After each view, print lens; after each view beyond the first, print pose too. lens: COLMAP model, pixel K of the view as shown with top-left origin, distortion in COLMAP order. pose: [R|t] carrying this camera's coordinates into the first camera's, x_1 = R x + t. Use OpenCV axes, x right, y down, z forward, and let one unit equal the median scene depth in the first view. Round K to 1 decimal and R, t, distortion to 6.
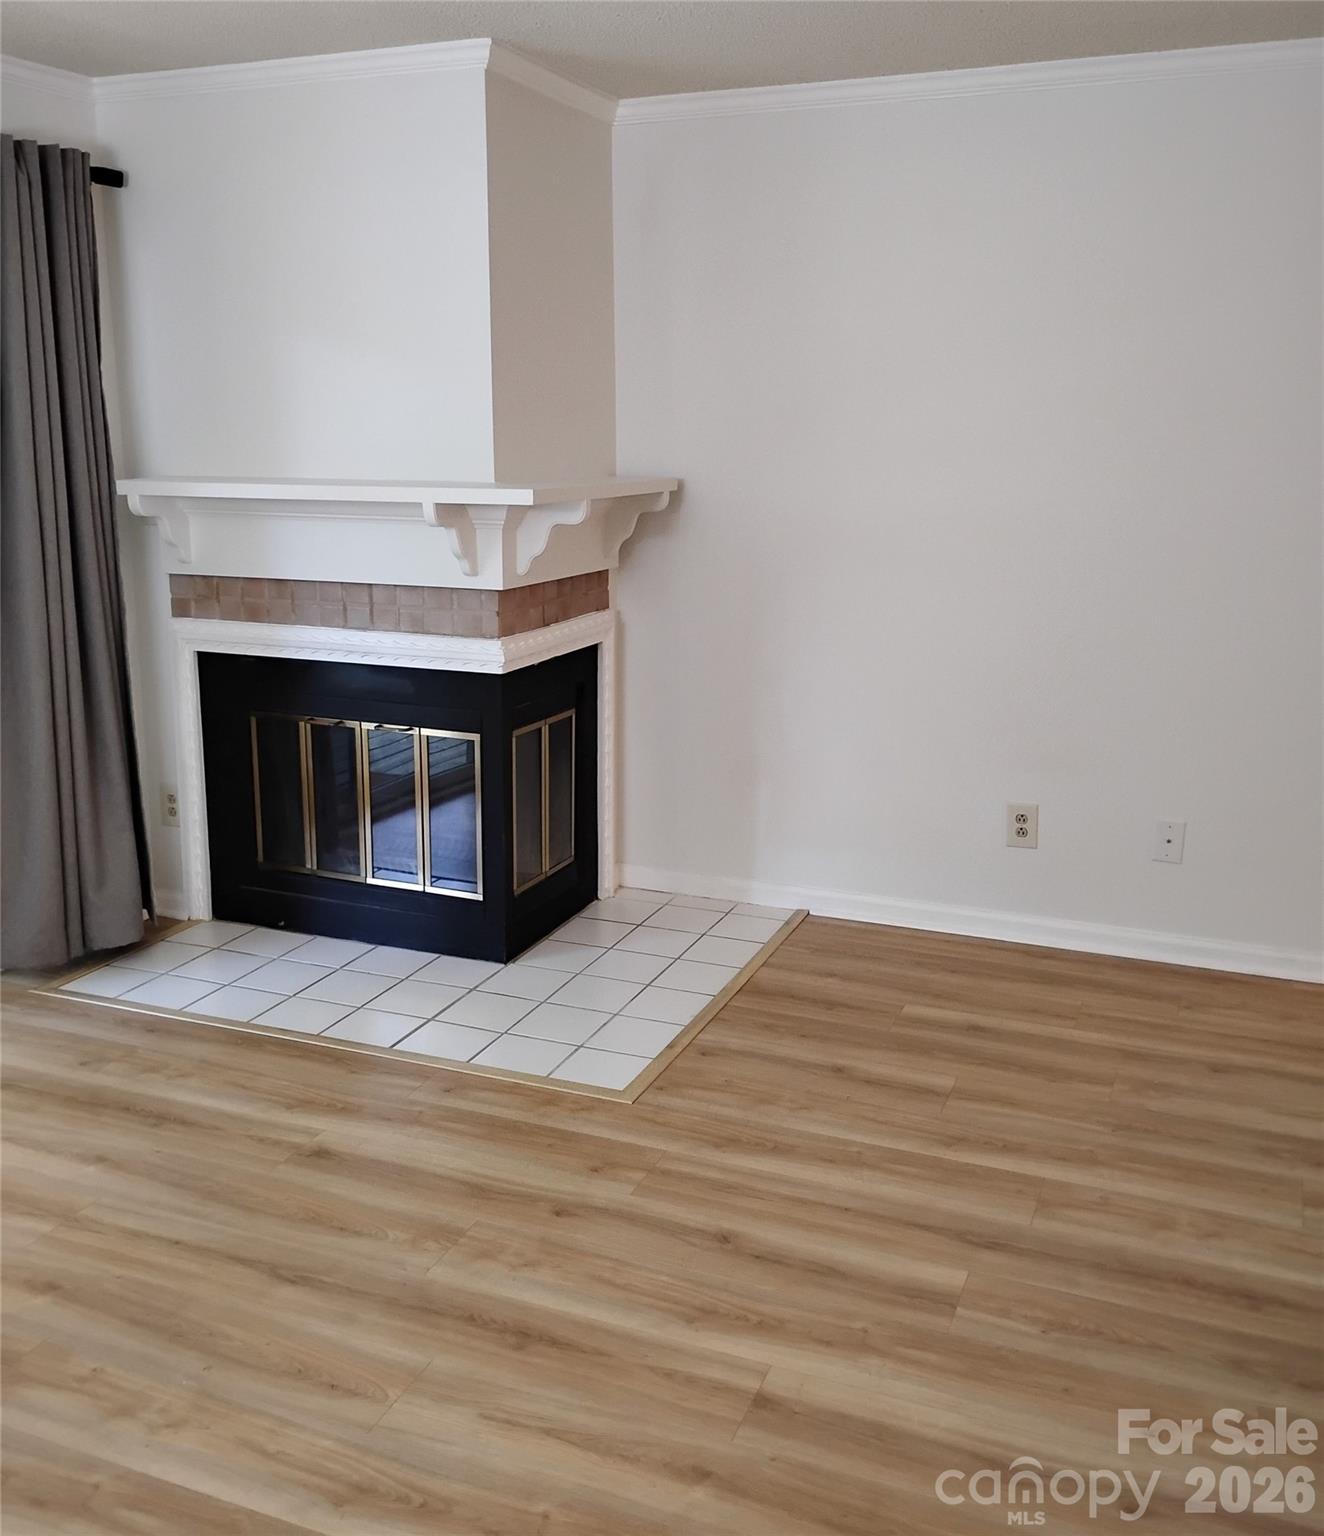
lens RADIAL K [[1402.9, 0, 662.0], [0, 1402.9, 768.0], [0, 0, 1]] dist [0.010896, -0.006966]
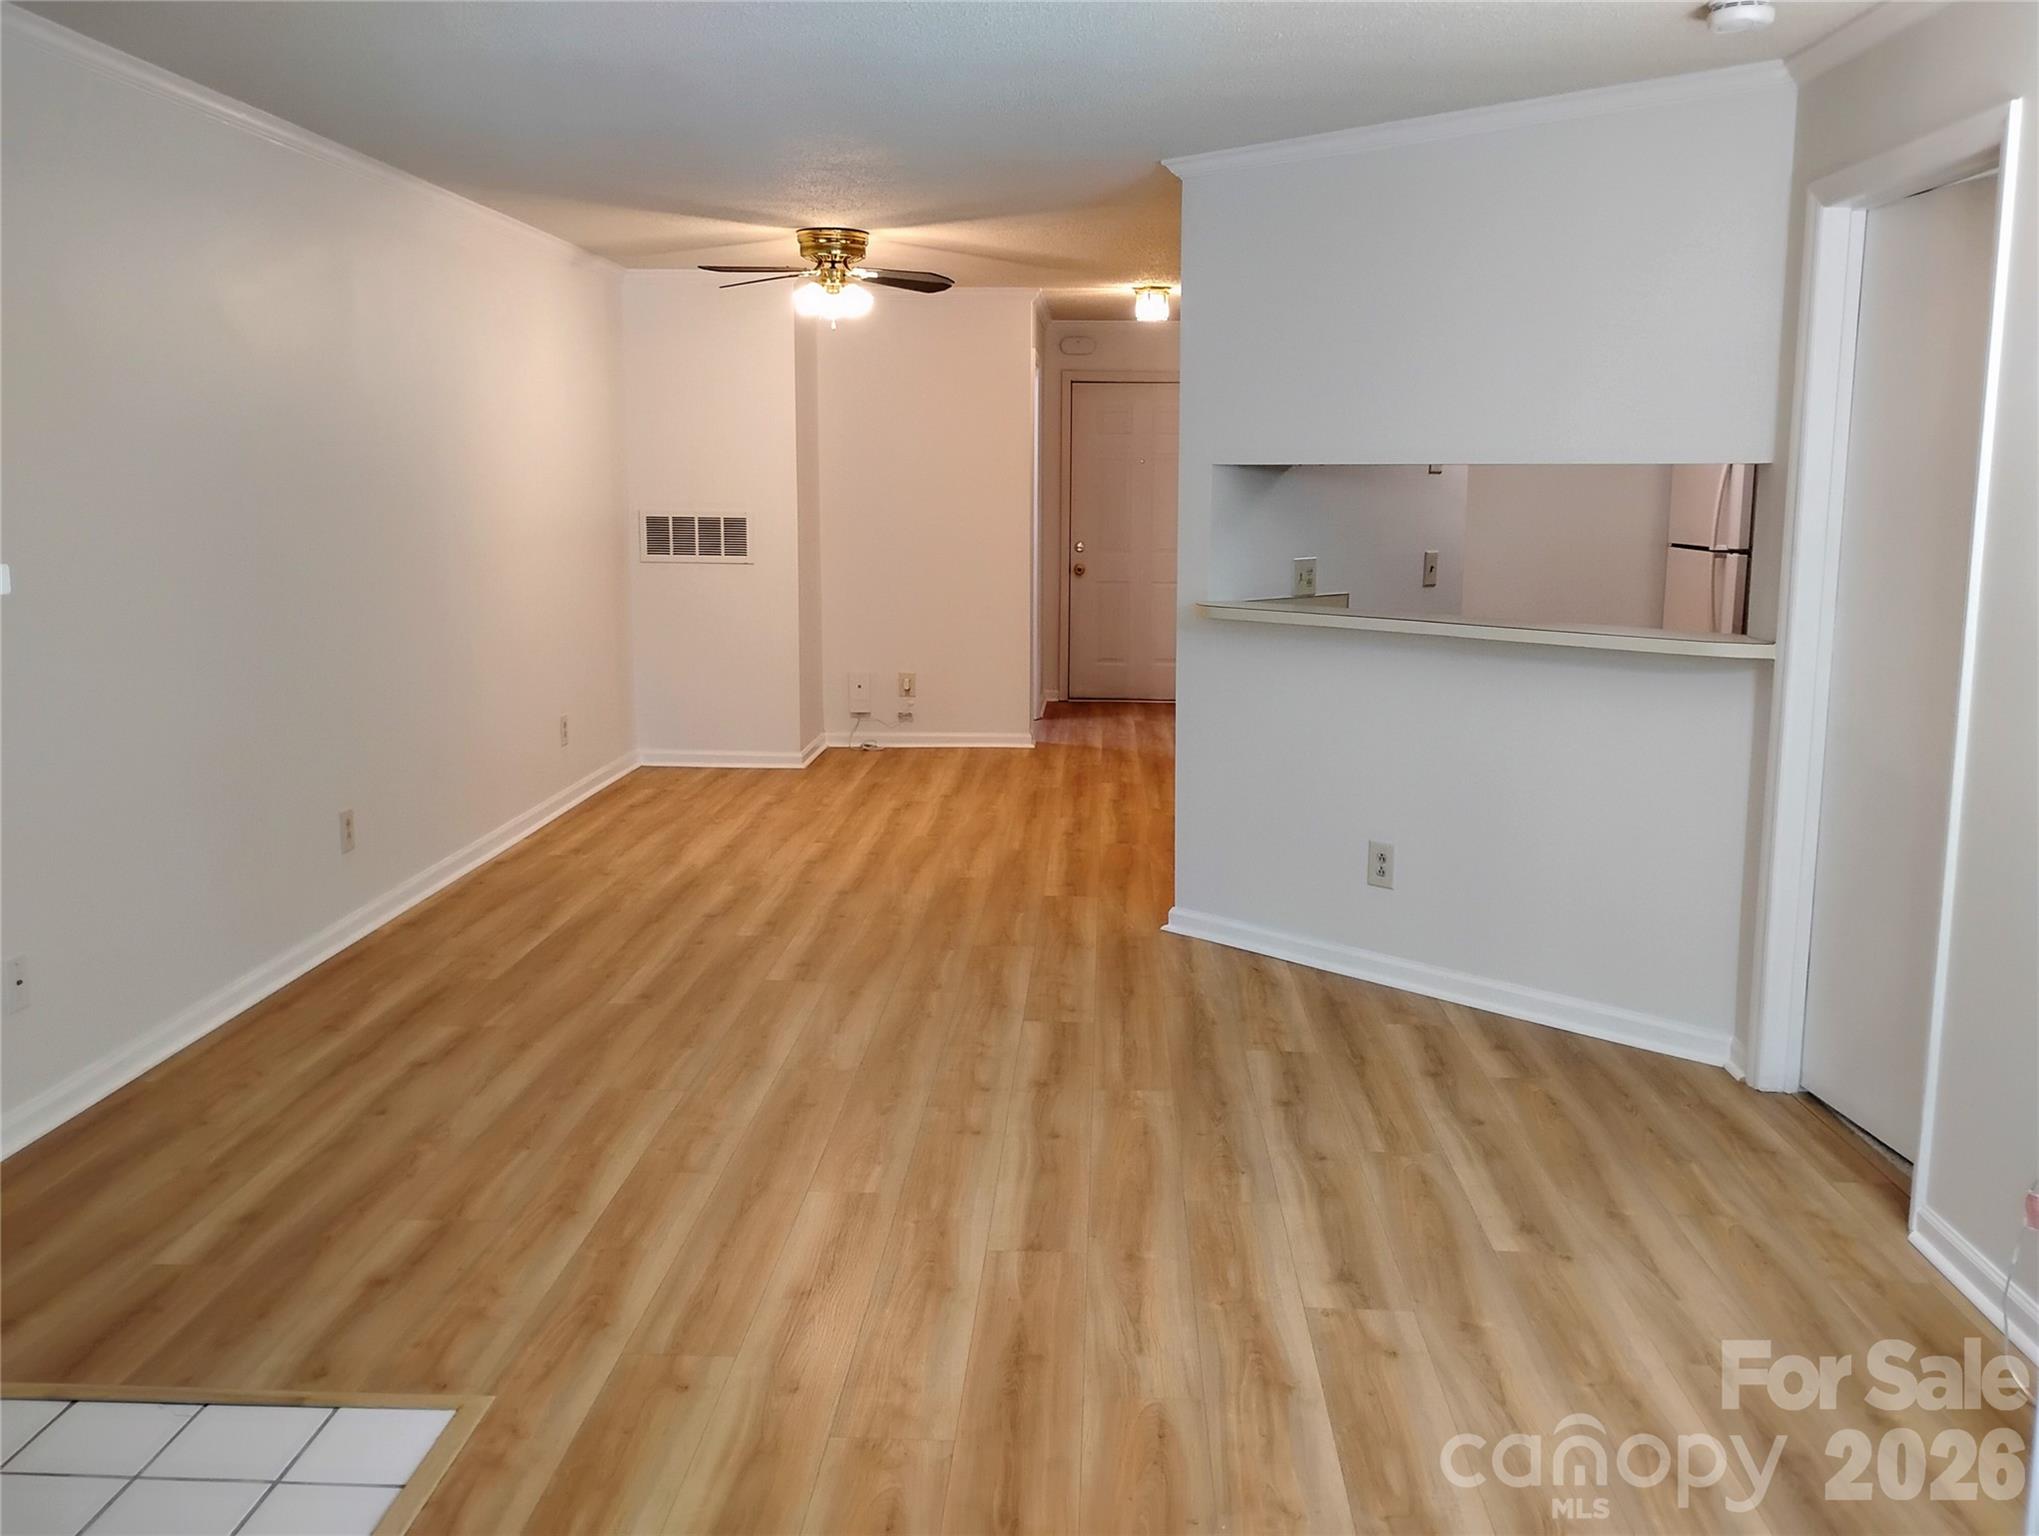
lens RADIAL K [[1739.9, 0, 1026.2], [0, 1739.9, 755.4], [0, 0, 1]] dist [0.032191, -0.003809]
pose [[-0.335851, -0.154449, 0.929166, -0.853998], [0.215871, 0.947587, 0.235539, -0.209928], [-0.916845, 0.279686, -0.284907, 0.888870]]
